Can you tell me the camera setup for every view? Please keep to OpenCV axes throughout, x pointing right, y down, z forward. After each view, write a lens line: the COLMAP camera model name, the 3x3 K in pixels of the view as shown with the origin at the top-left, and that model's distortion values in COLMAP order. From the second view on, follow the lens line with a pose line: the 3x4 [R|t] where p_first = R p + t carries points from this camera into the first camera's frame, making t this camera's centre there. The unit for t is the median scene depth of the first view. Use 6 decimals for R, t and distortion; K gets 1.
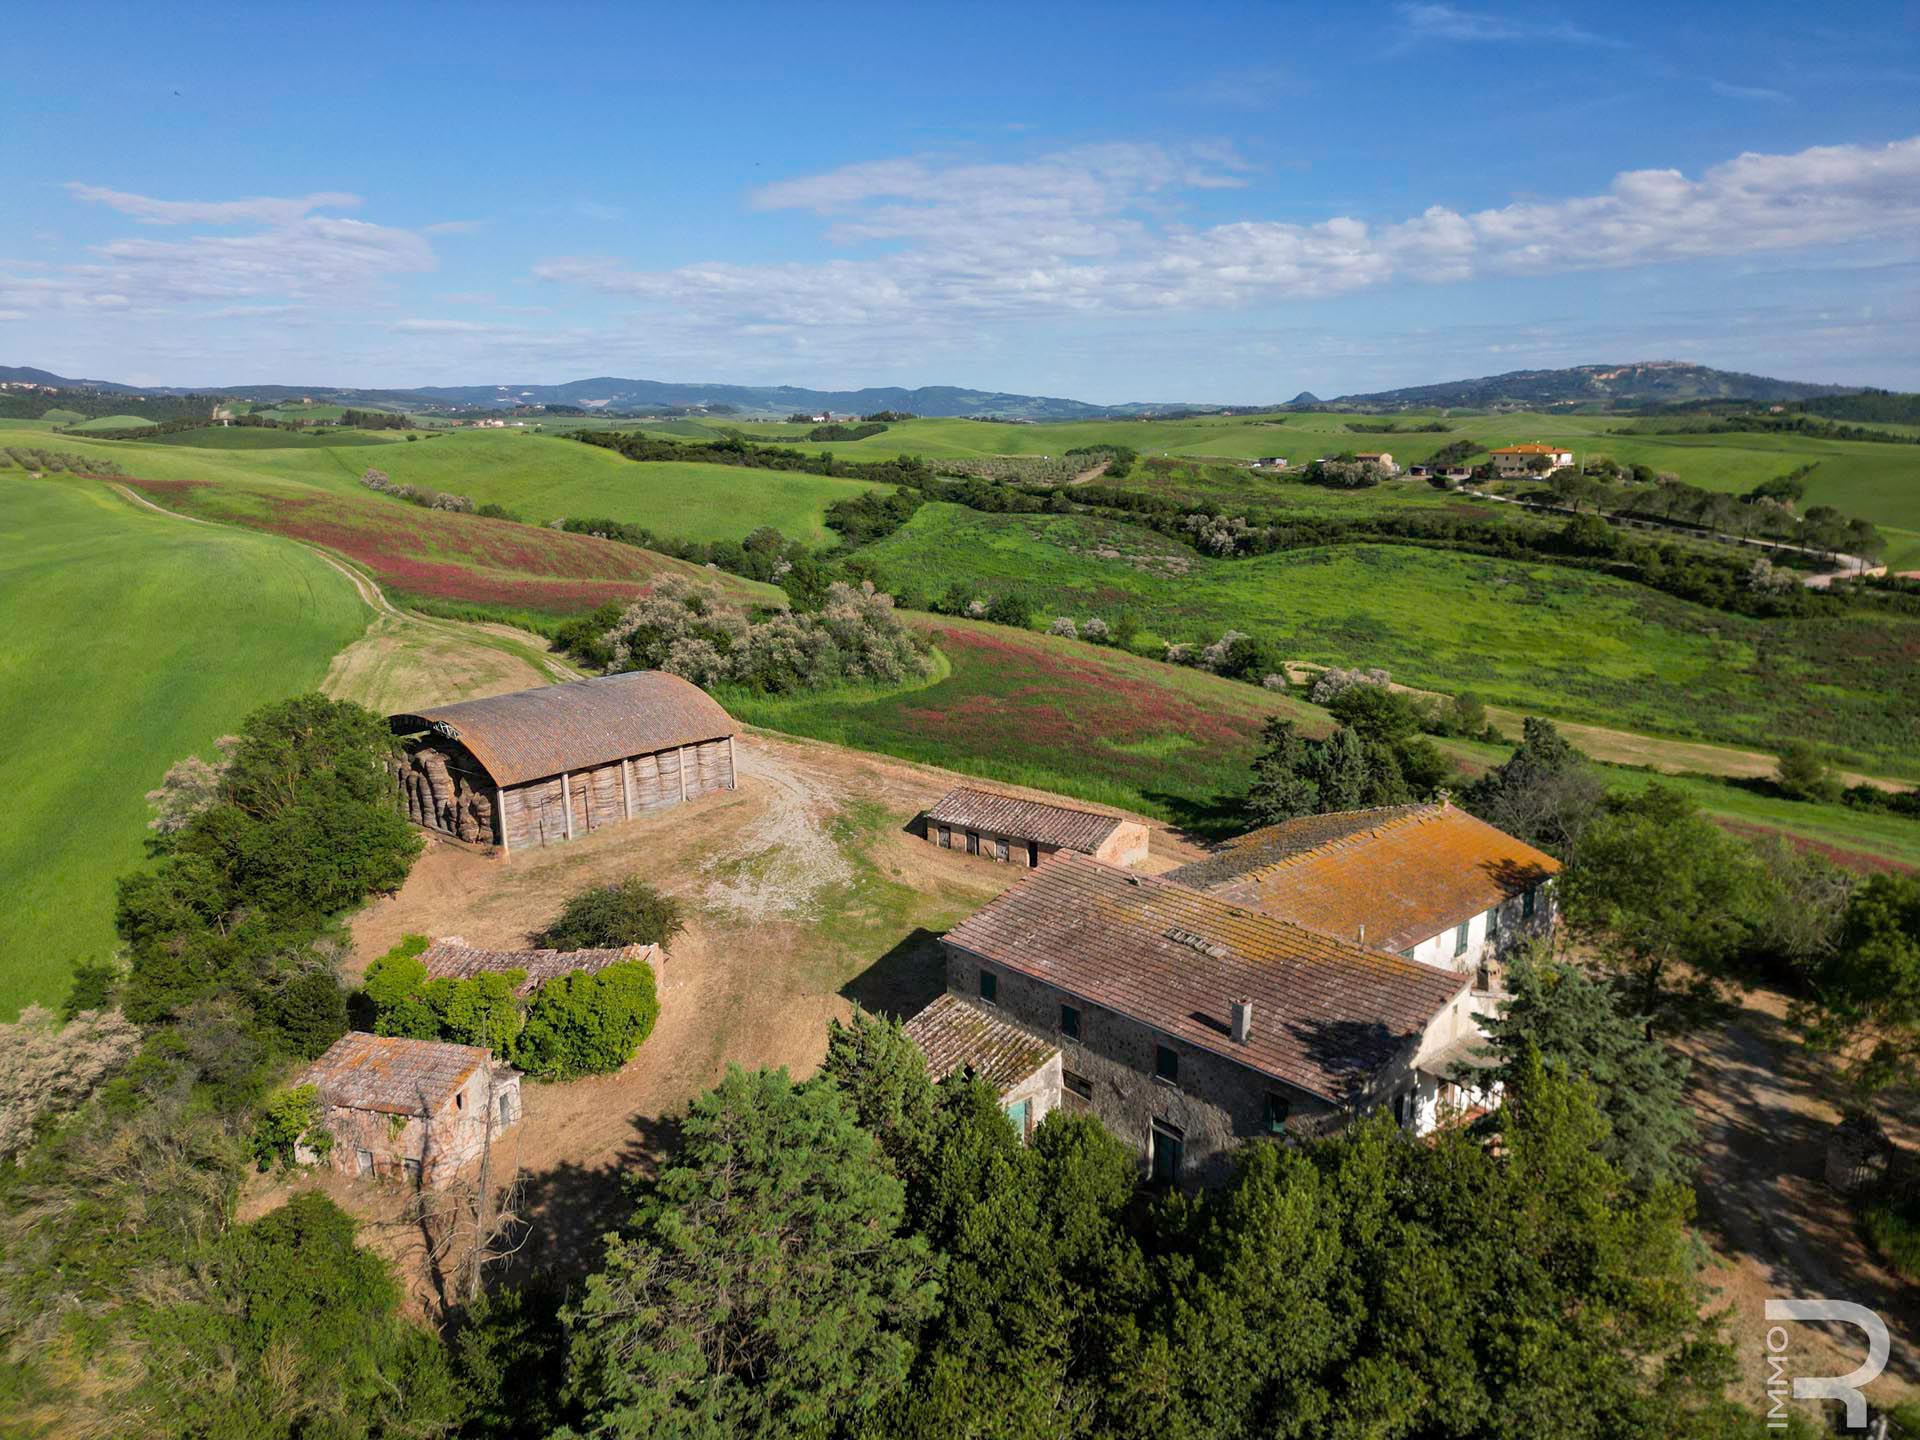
lens RADIAL K [[1337.5, 0, 962.3], [0, 1337.5, 713.4], [0, 0, 1]] dist [0.075078, -0.071691]
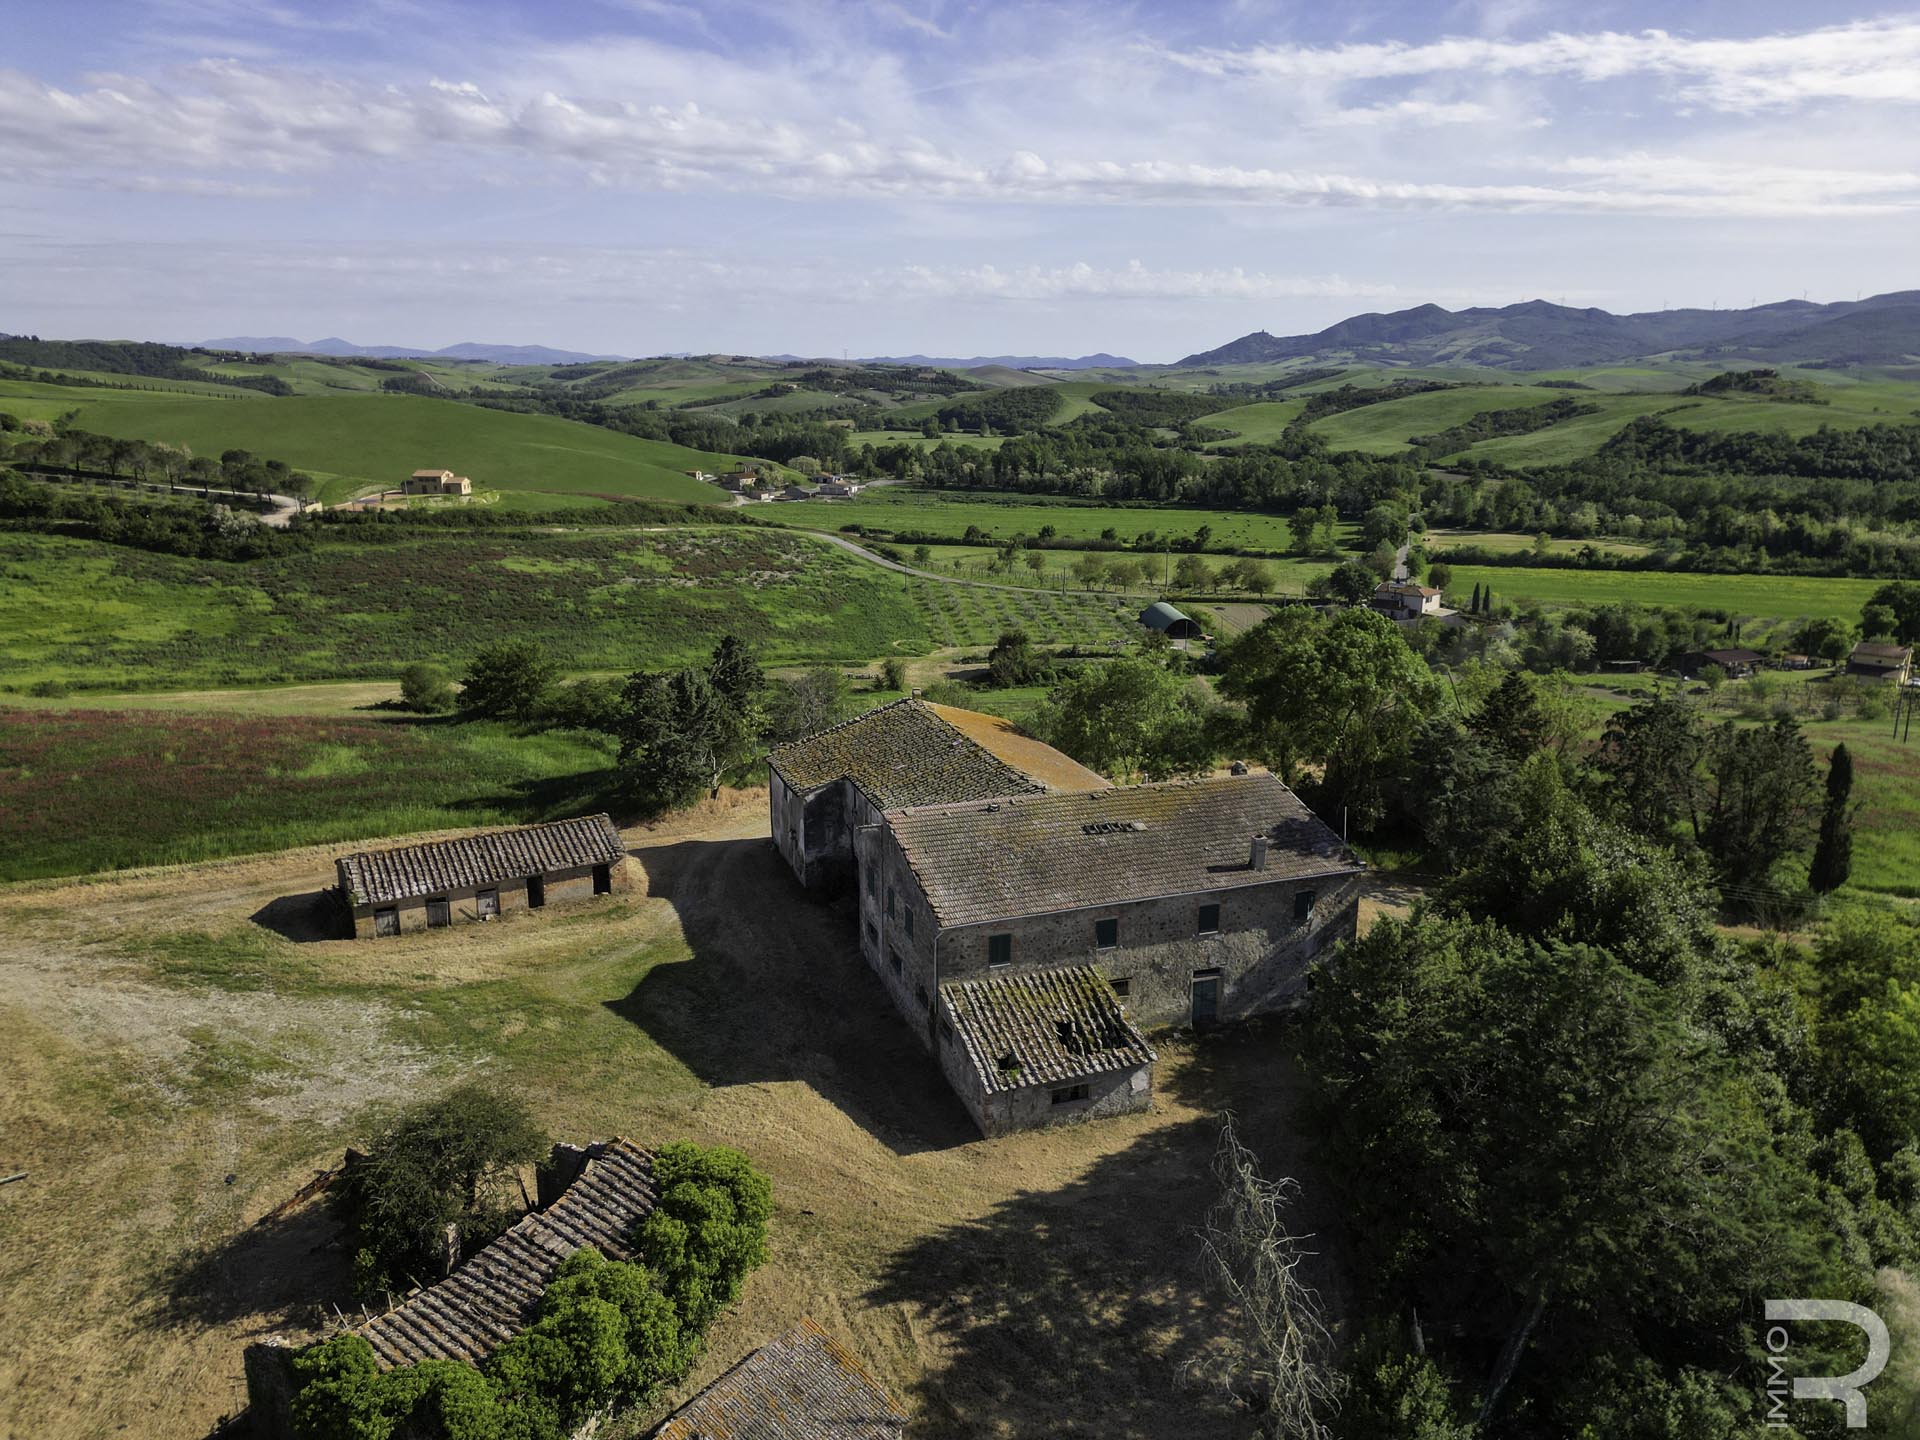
lens RADIAL K [[1337.5, 0, 960.2], [0, 1337.5, 710.6], [0, 0, 1]] dist [0.075078, -0.071691]
pose [[0.382116, -0.219427, 0.897685, -0.110820], [0.187971, 0.969549, 0.156980, -0.015906], [-0.904795, 0.108754, 0.411726, 0.084148]]
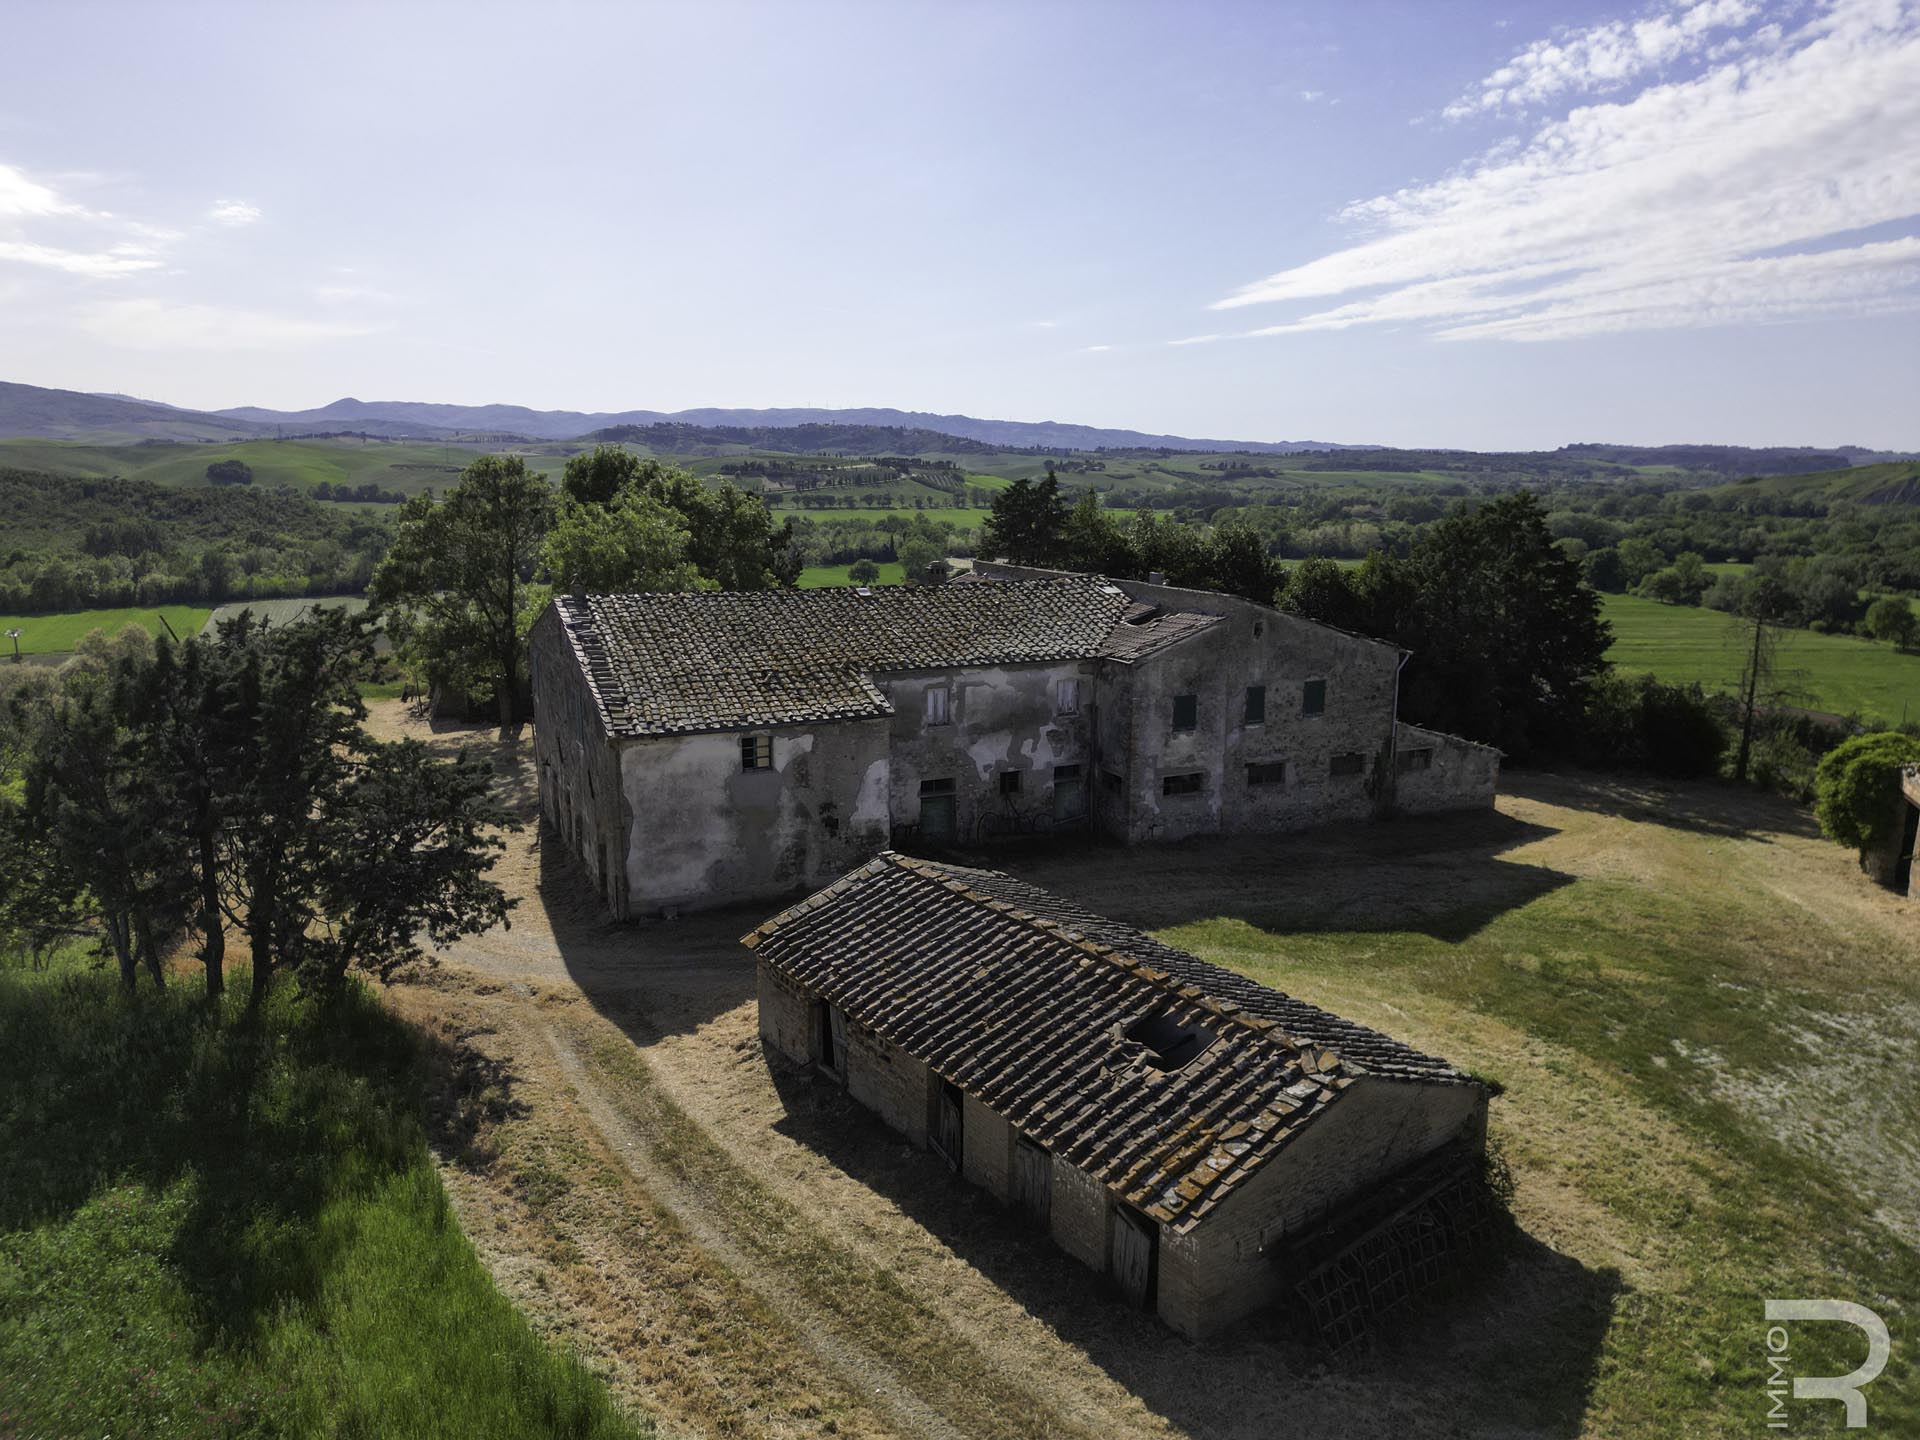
lens RADIAL K [[1337.5, 0, 961.6], [0, 1337.5, 722.7], [0, 0, 1]] dist [0.075078, -0.071691]
pose [[-0.953453, -0.061379, 0.295230, -0.000747], [0.059028, 0.922133, 0.382343, -0.017641], [-0.295709, 0.381973, -0.875587, 0.255859]]
